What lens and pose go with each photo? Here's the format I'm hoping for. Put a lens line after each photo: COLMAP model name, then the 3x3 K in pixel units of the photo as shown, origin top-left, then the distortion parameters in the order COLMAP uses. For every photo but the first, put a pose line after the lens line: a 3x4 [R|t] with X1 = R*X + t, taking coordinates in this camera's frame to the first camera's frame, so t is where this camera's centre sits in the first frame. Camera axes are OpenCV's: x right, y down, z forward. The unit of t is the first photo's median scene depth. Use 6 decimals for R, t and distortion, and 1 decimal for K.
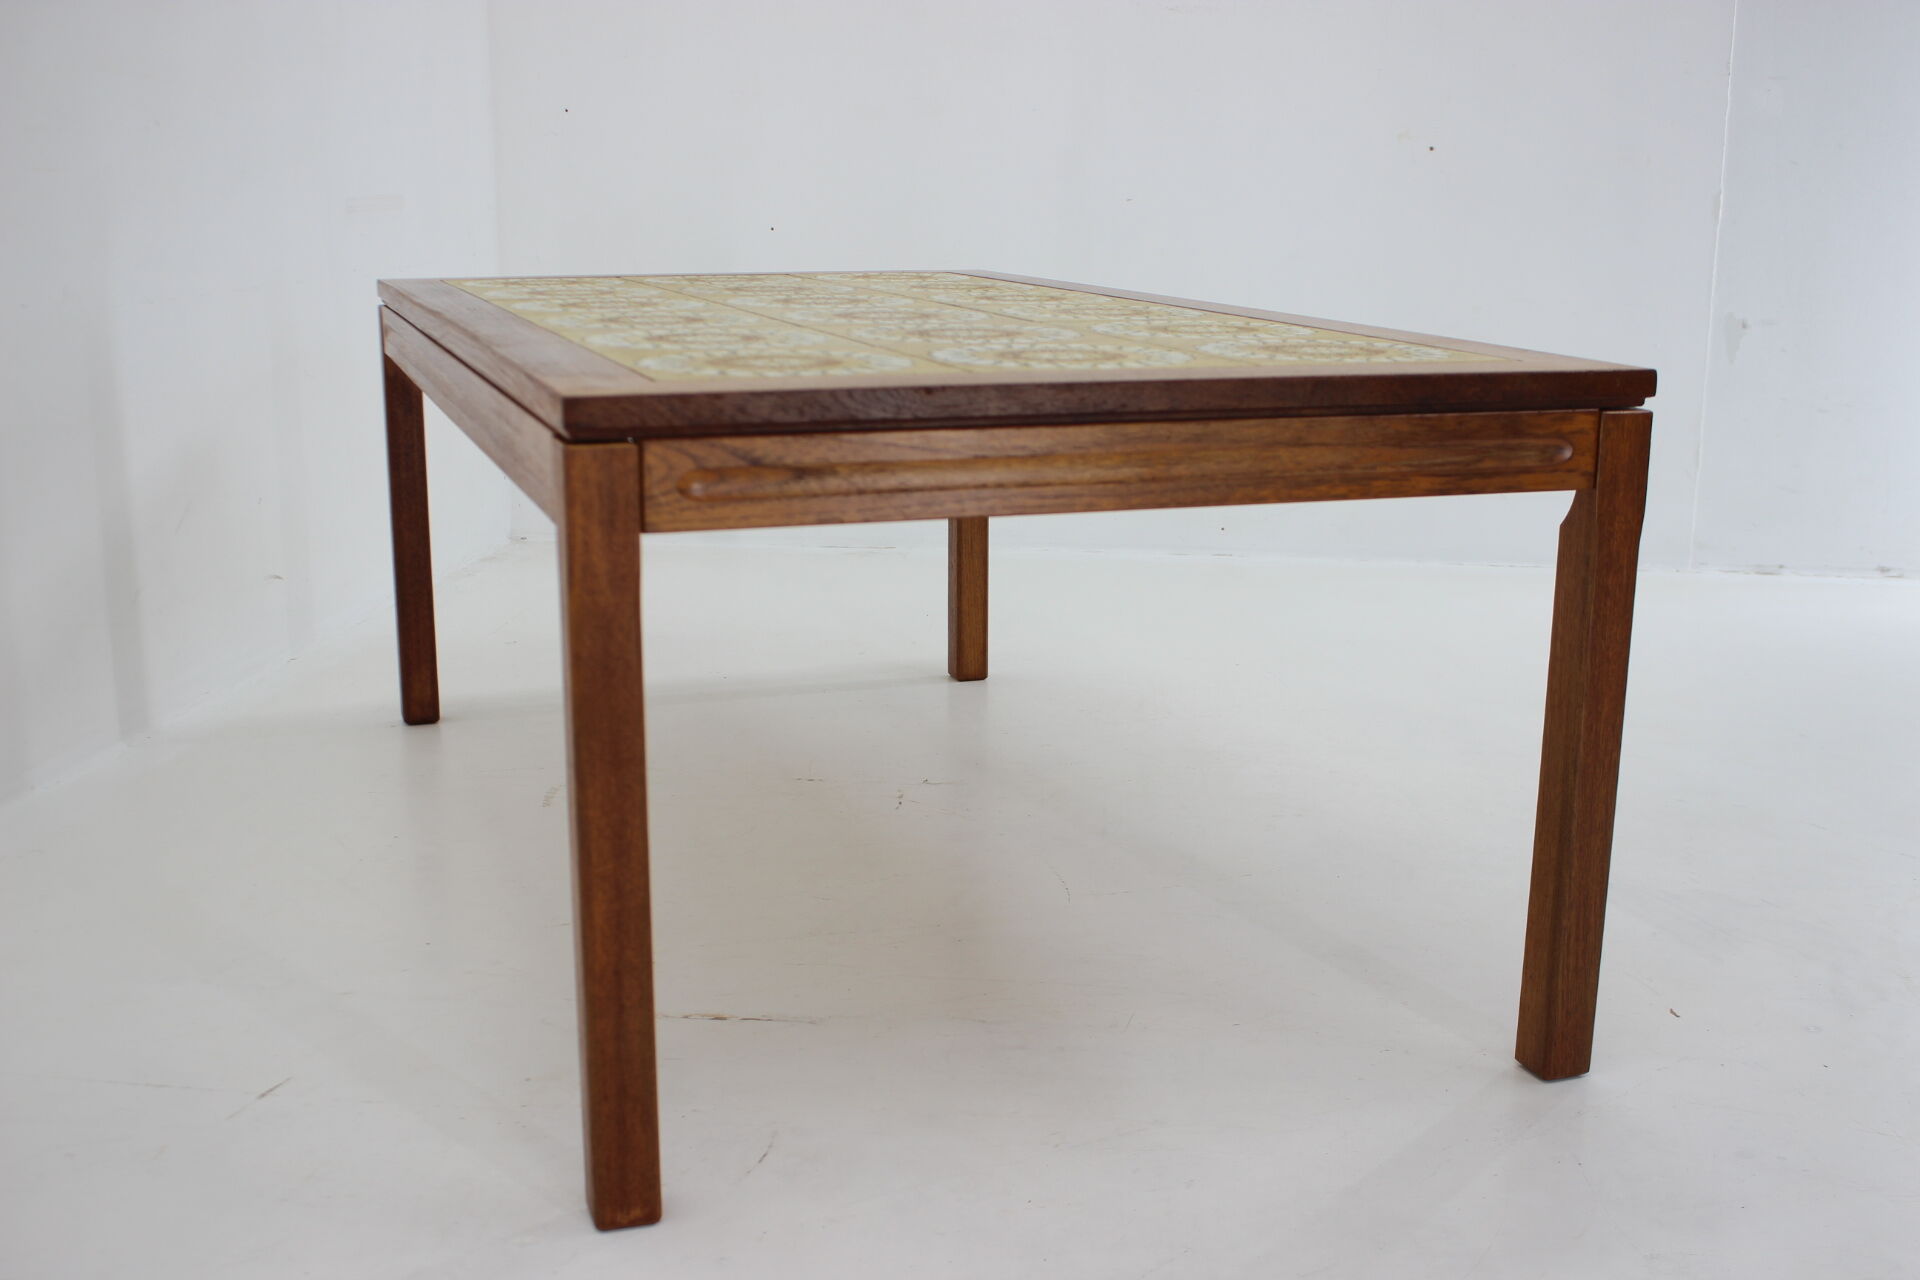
lens RADIAL K [[2125.9, 0, 960.0], [0, 2125.9, 640.0], [0, 0, 1]] dist [-0.070277, 0.005210]
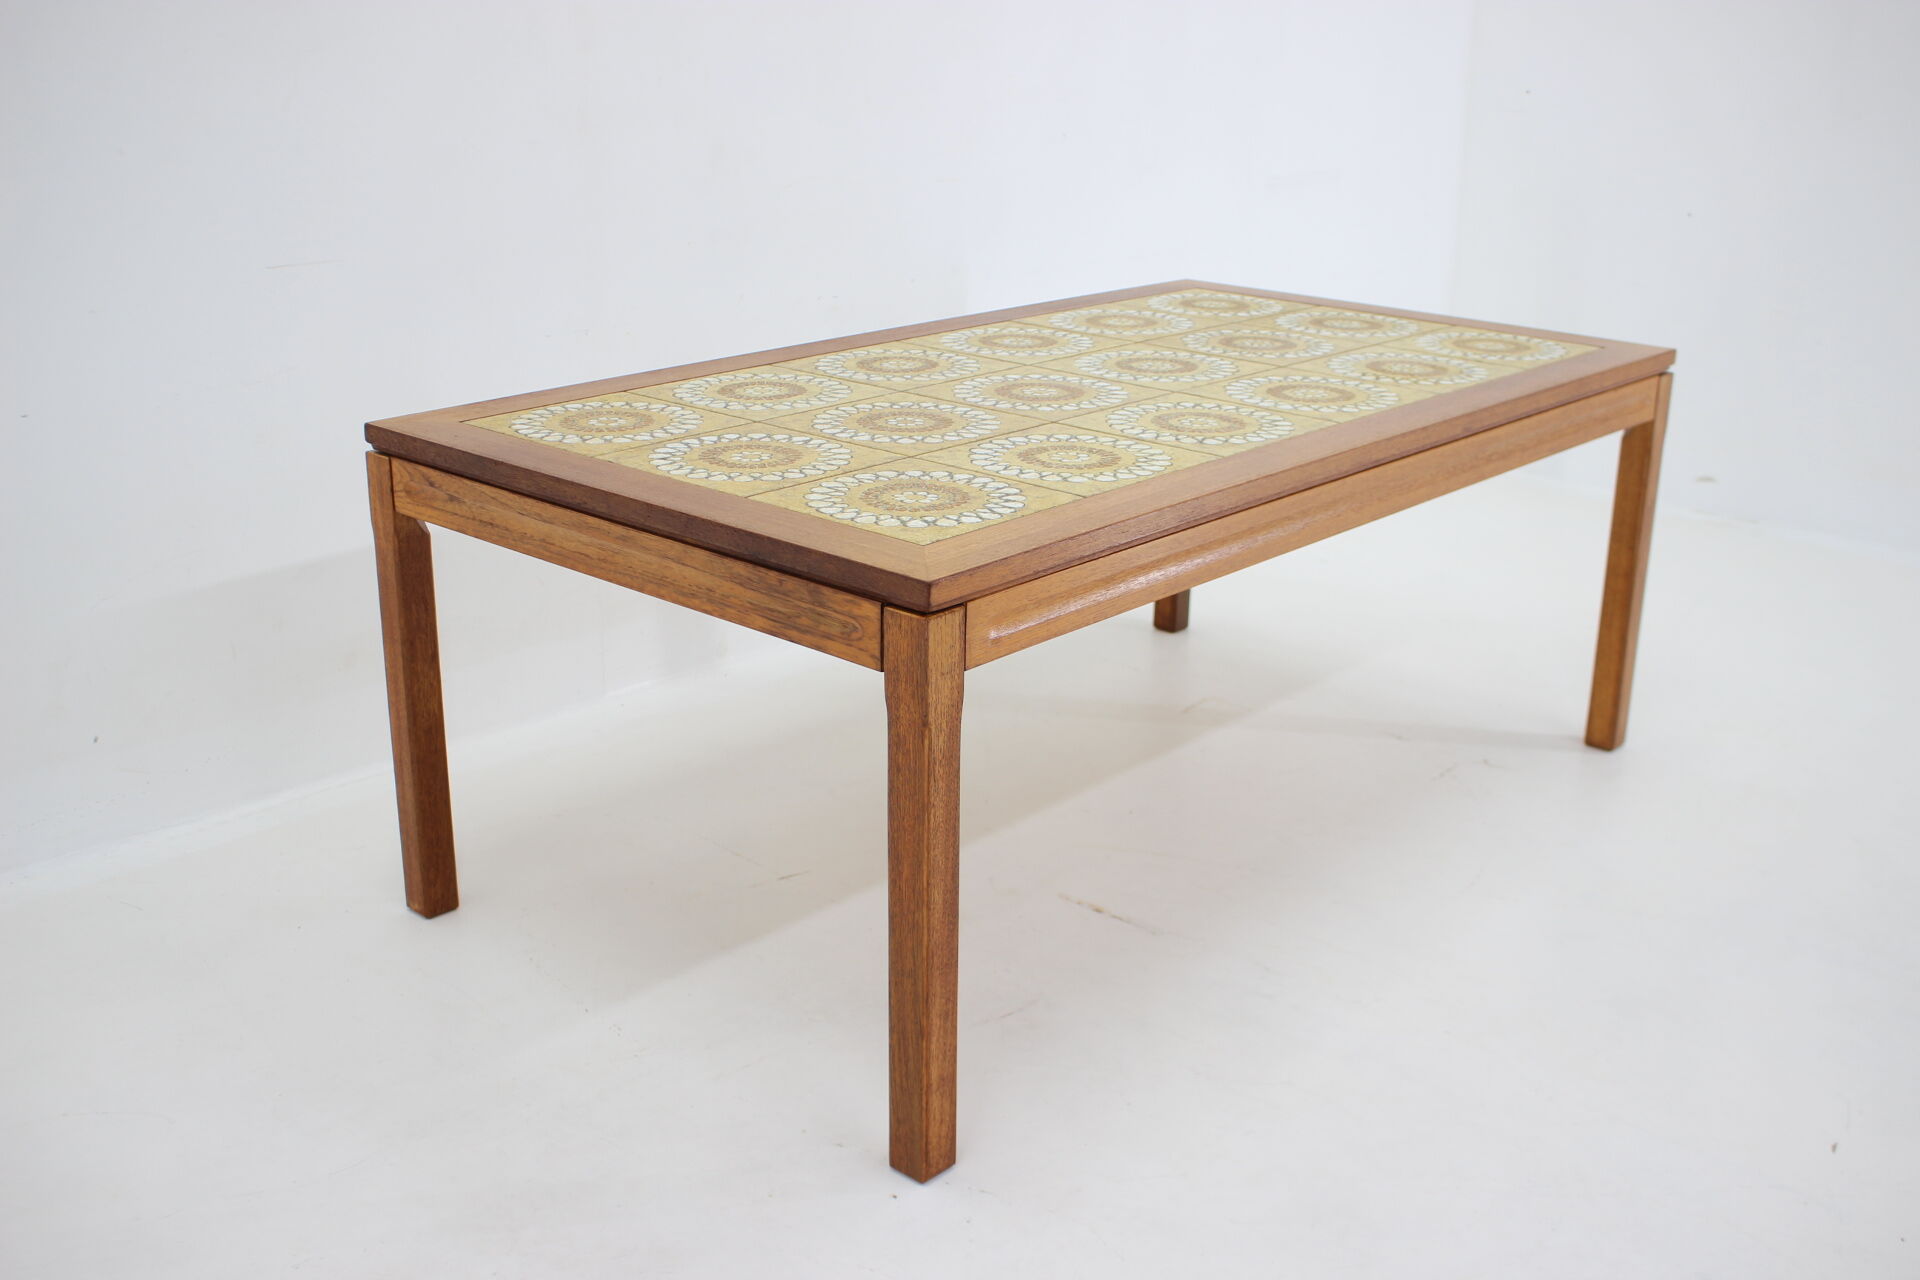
lens RADIAL K [[1966.9, 0, 960.0], [0, 1966.9, 640.0], [0, 0, 1]] dist [-0.065200, -0.002841]
pose [[0.478431, 0.282553, -0.831425, 1.263115], [-0.199490, 0.957035, 0.210448, -0.337103], [0.855166, 0.065176, 0.514241, 0.548241]]
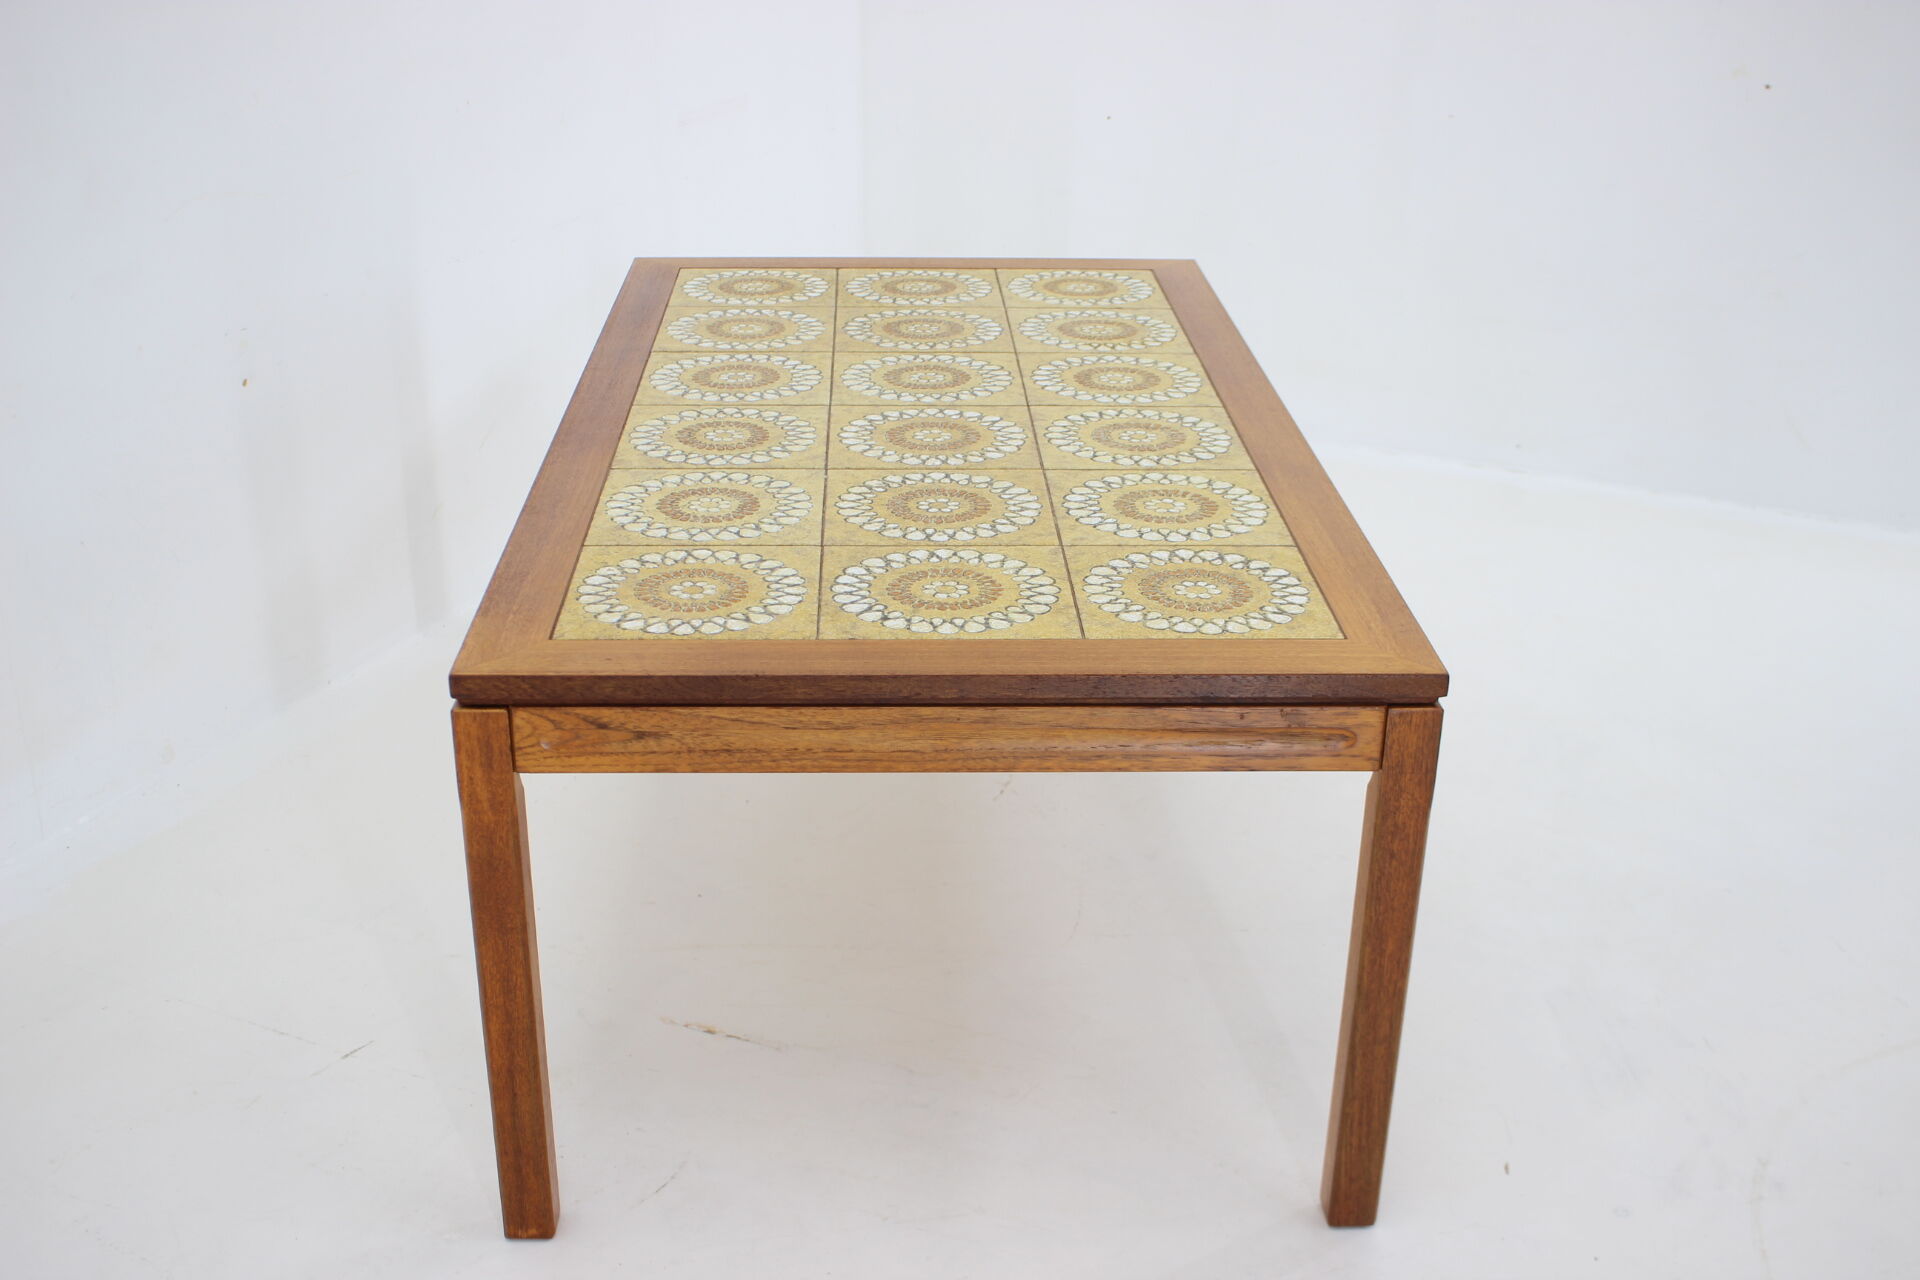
lens RADIAL K [[2125.9, 0, 960.0], [0, 2125.9, 640.0], [0, 0, 1]] dist [-0.070277, 0.005210]
pose [[0.955183, 0.123237, -0.269142, 0.412750], [-0.072321, 0.978820, 0.191522, -0.365788], [0.287044, -0.163474, 0.943866, -0.119075]]
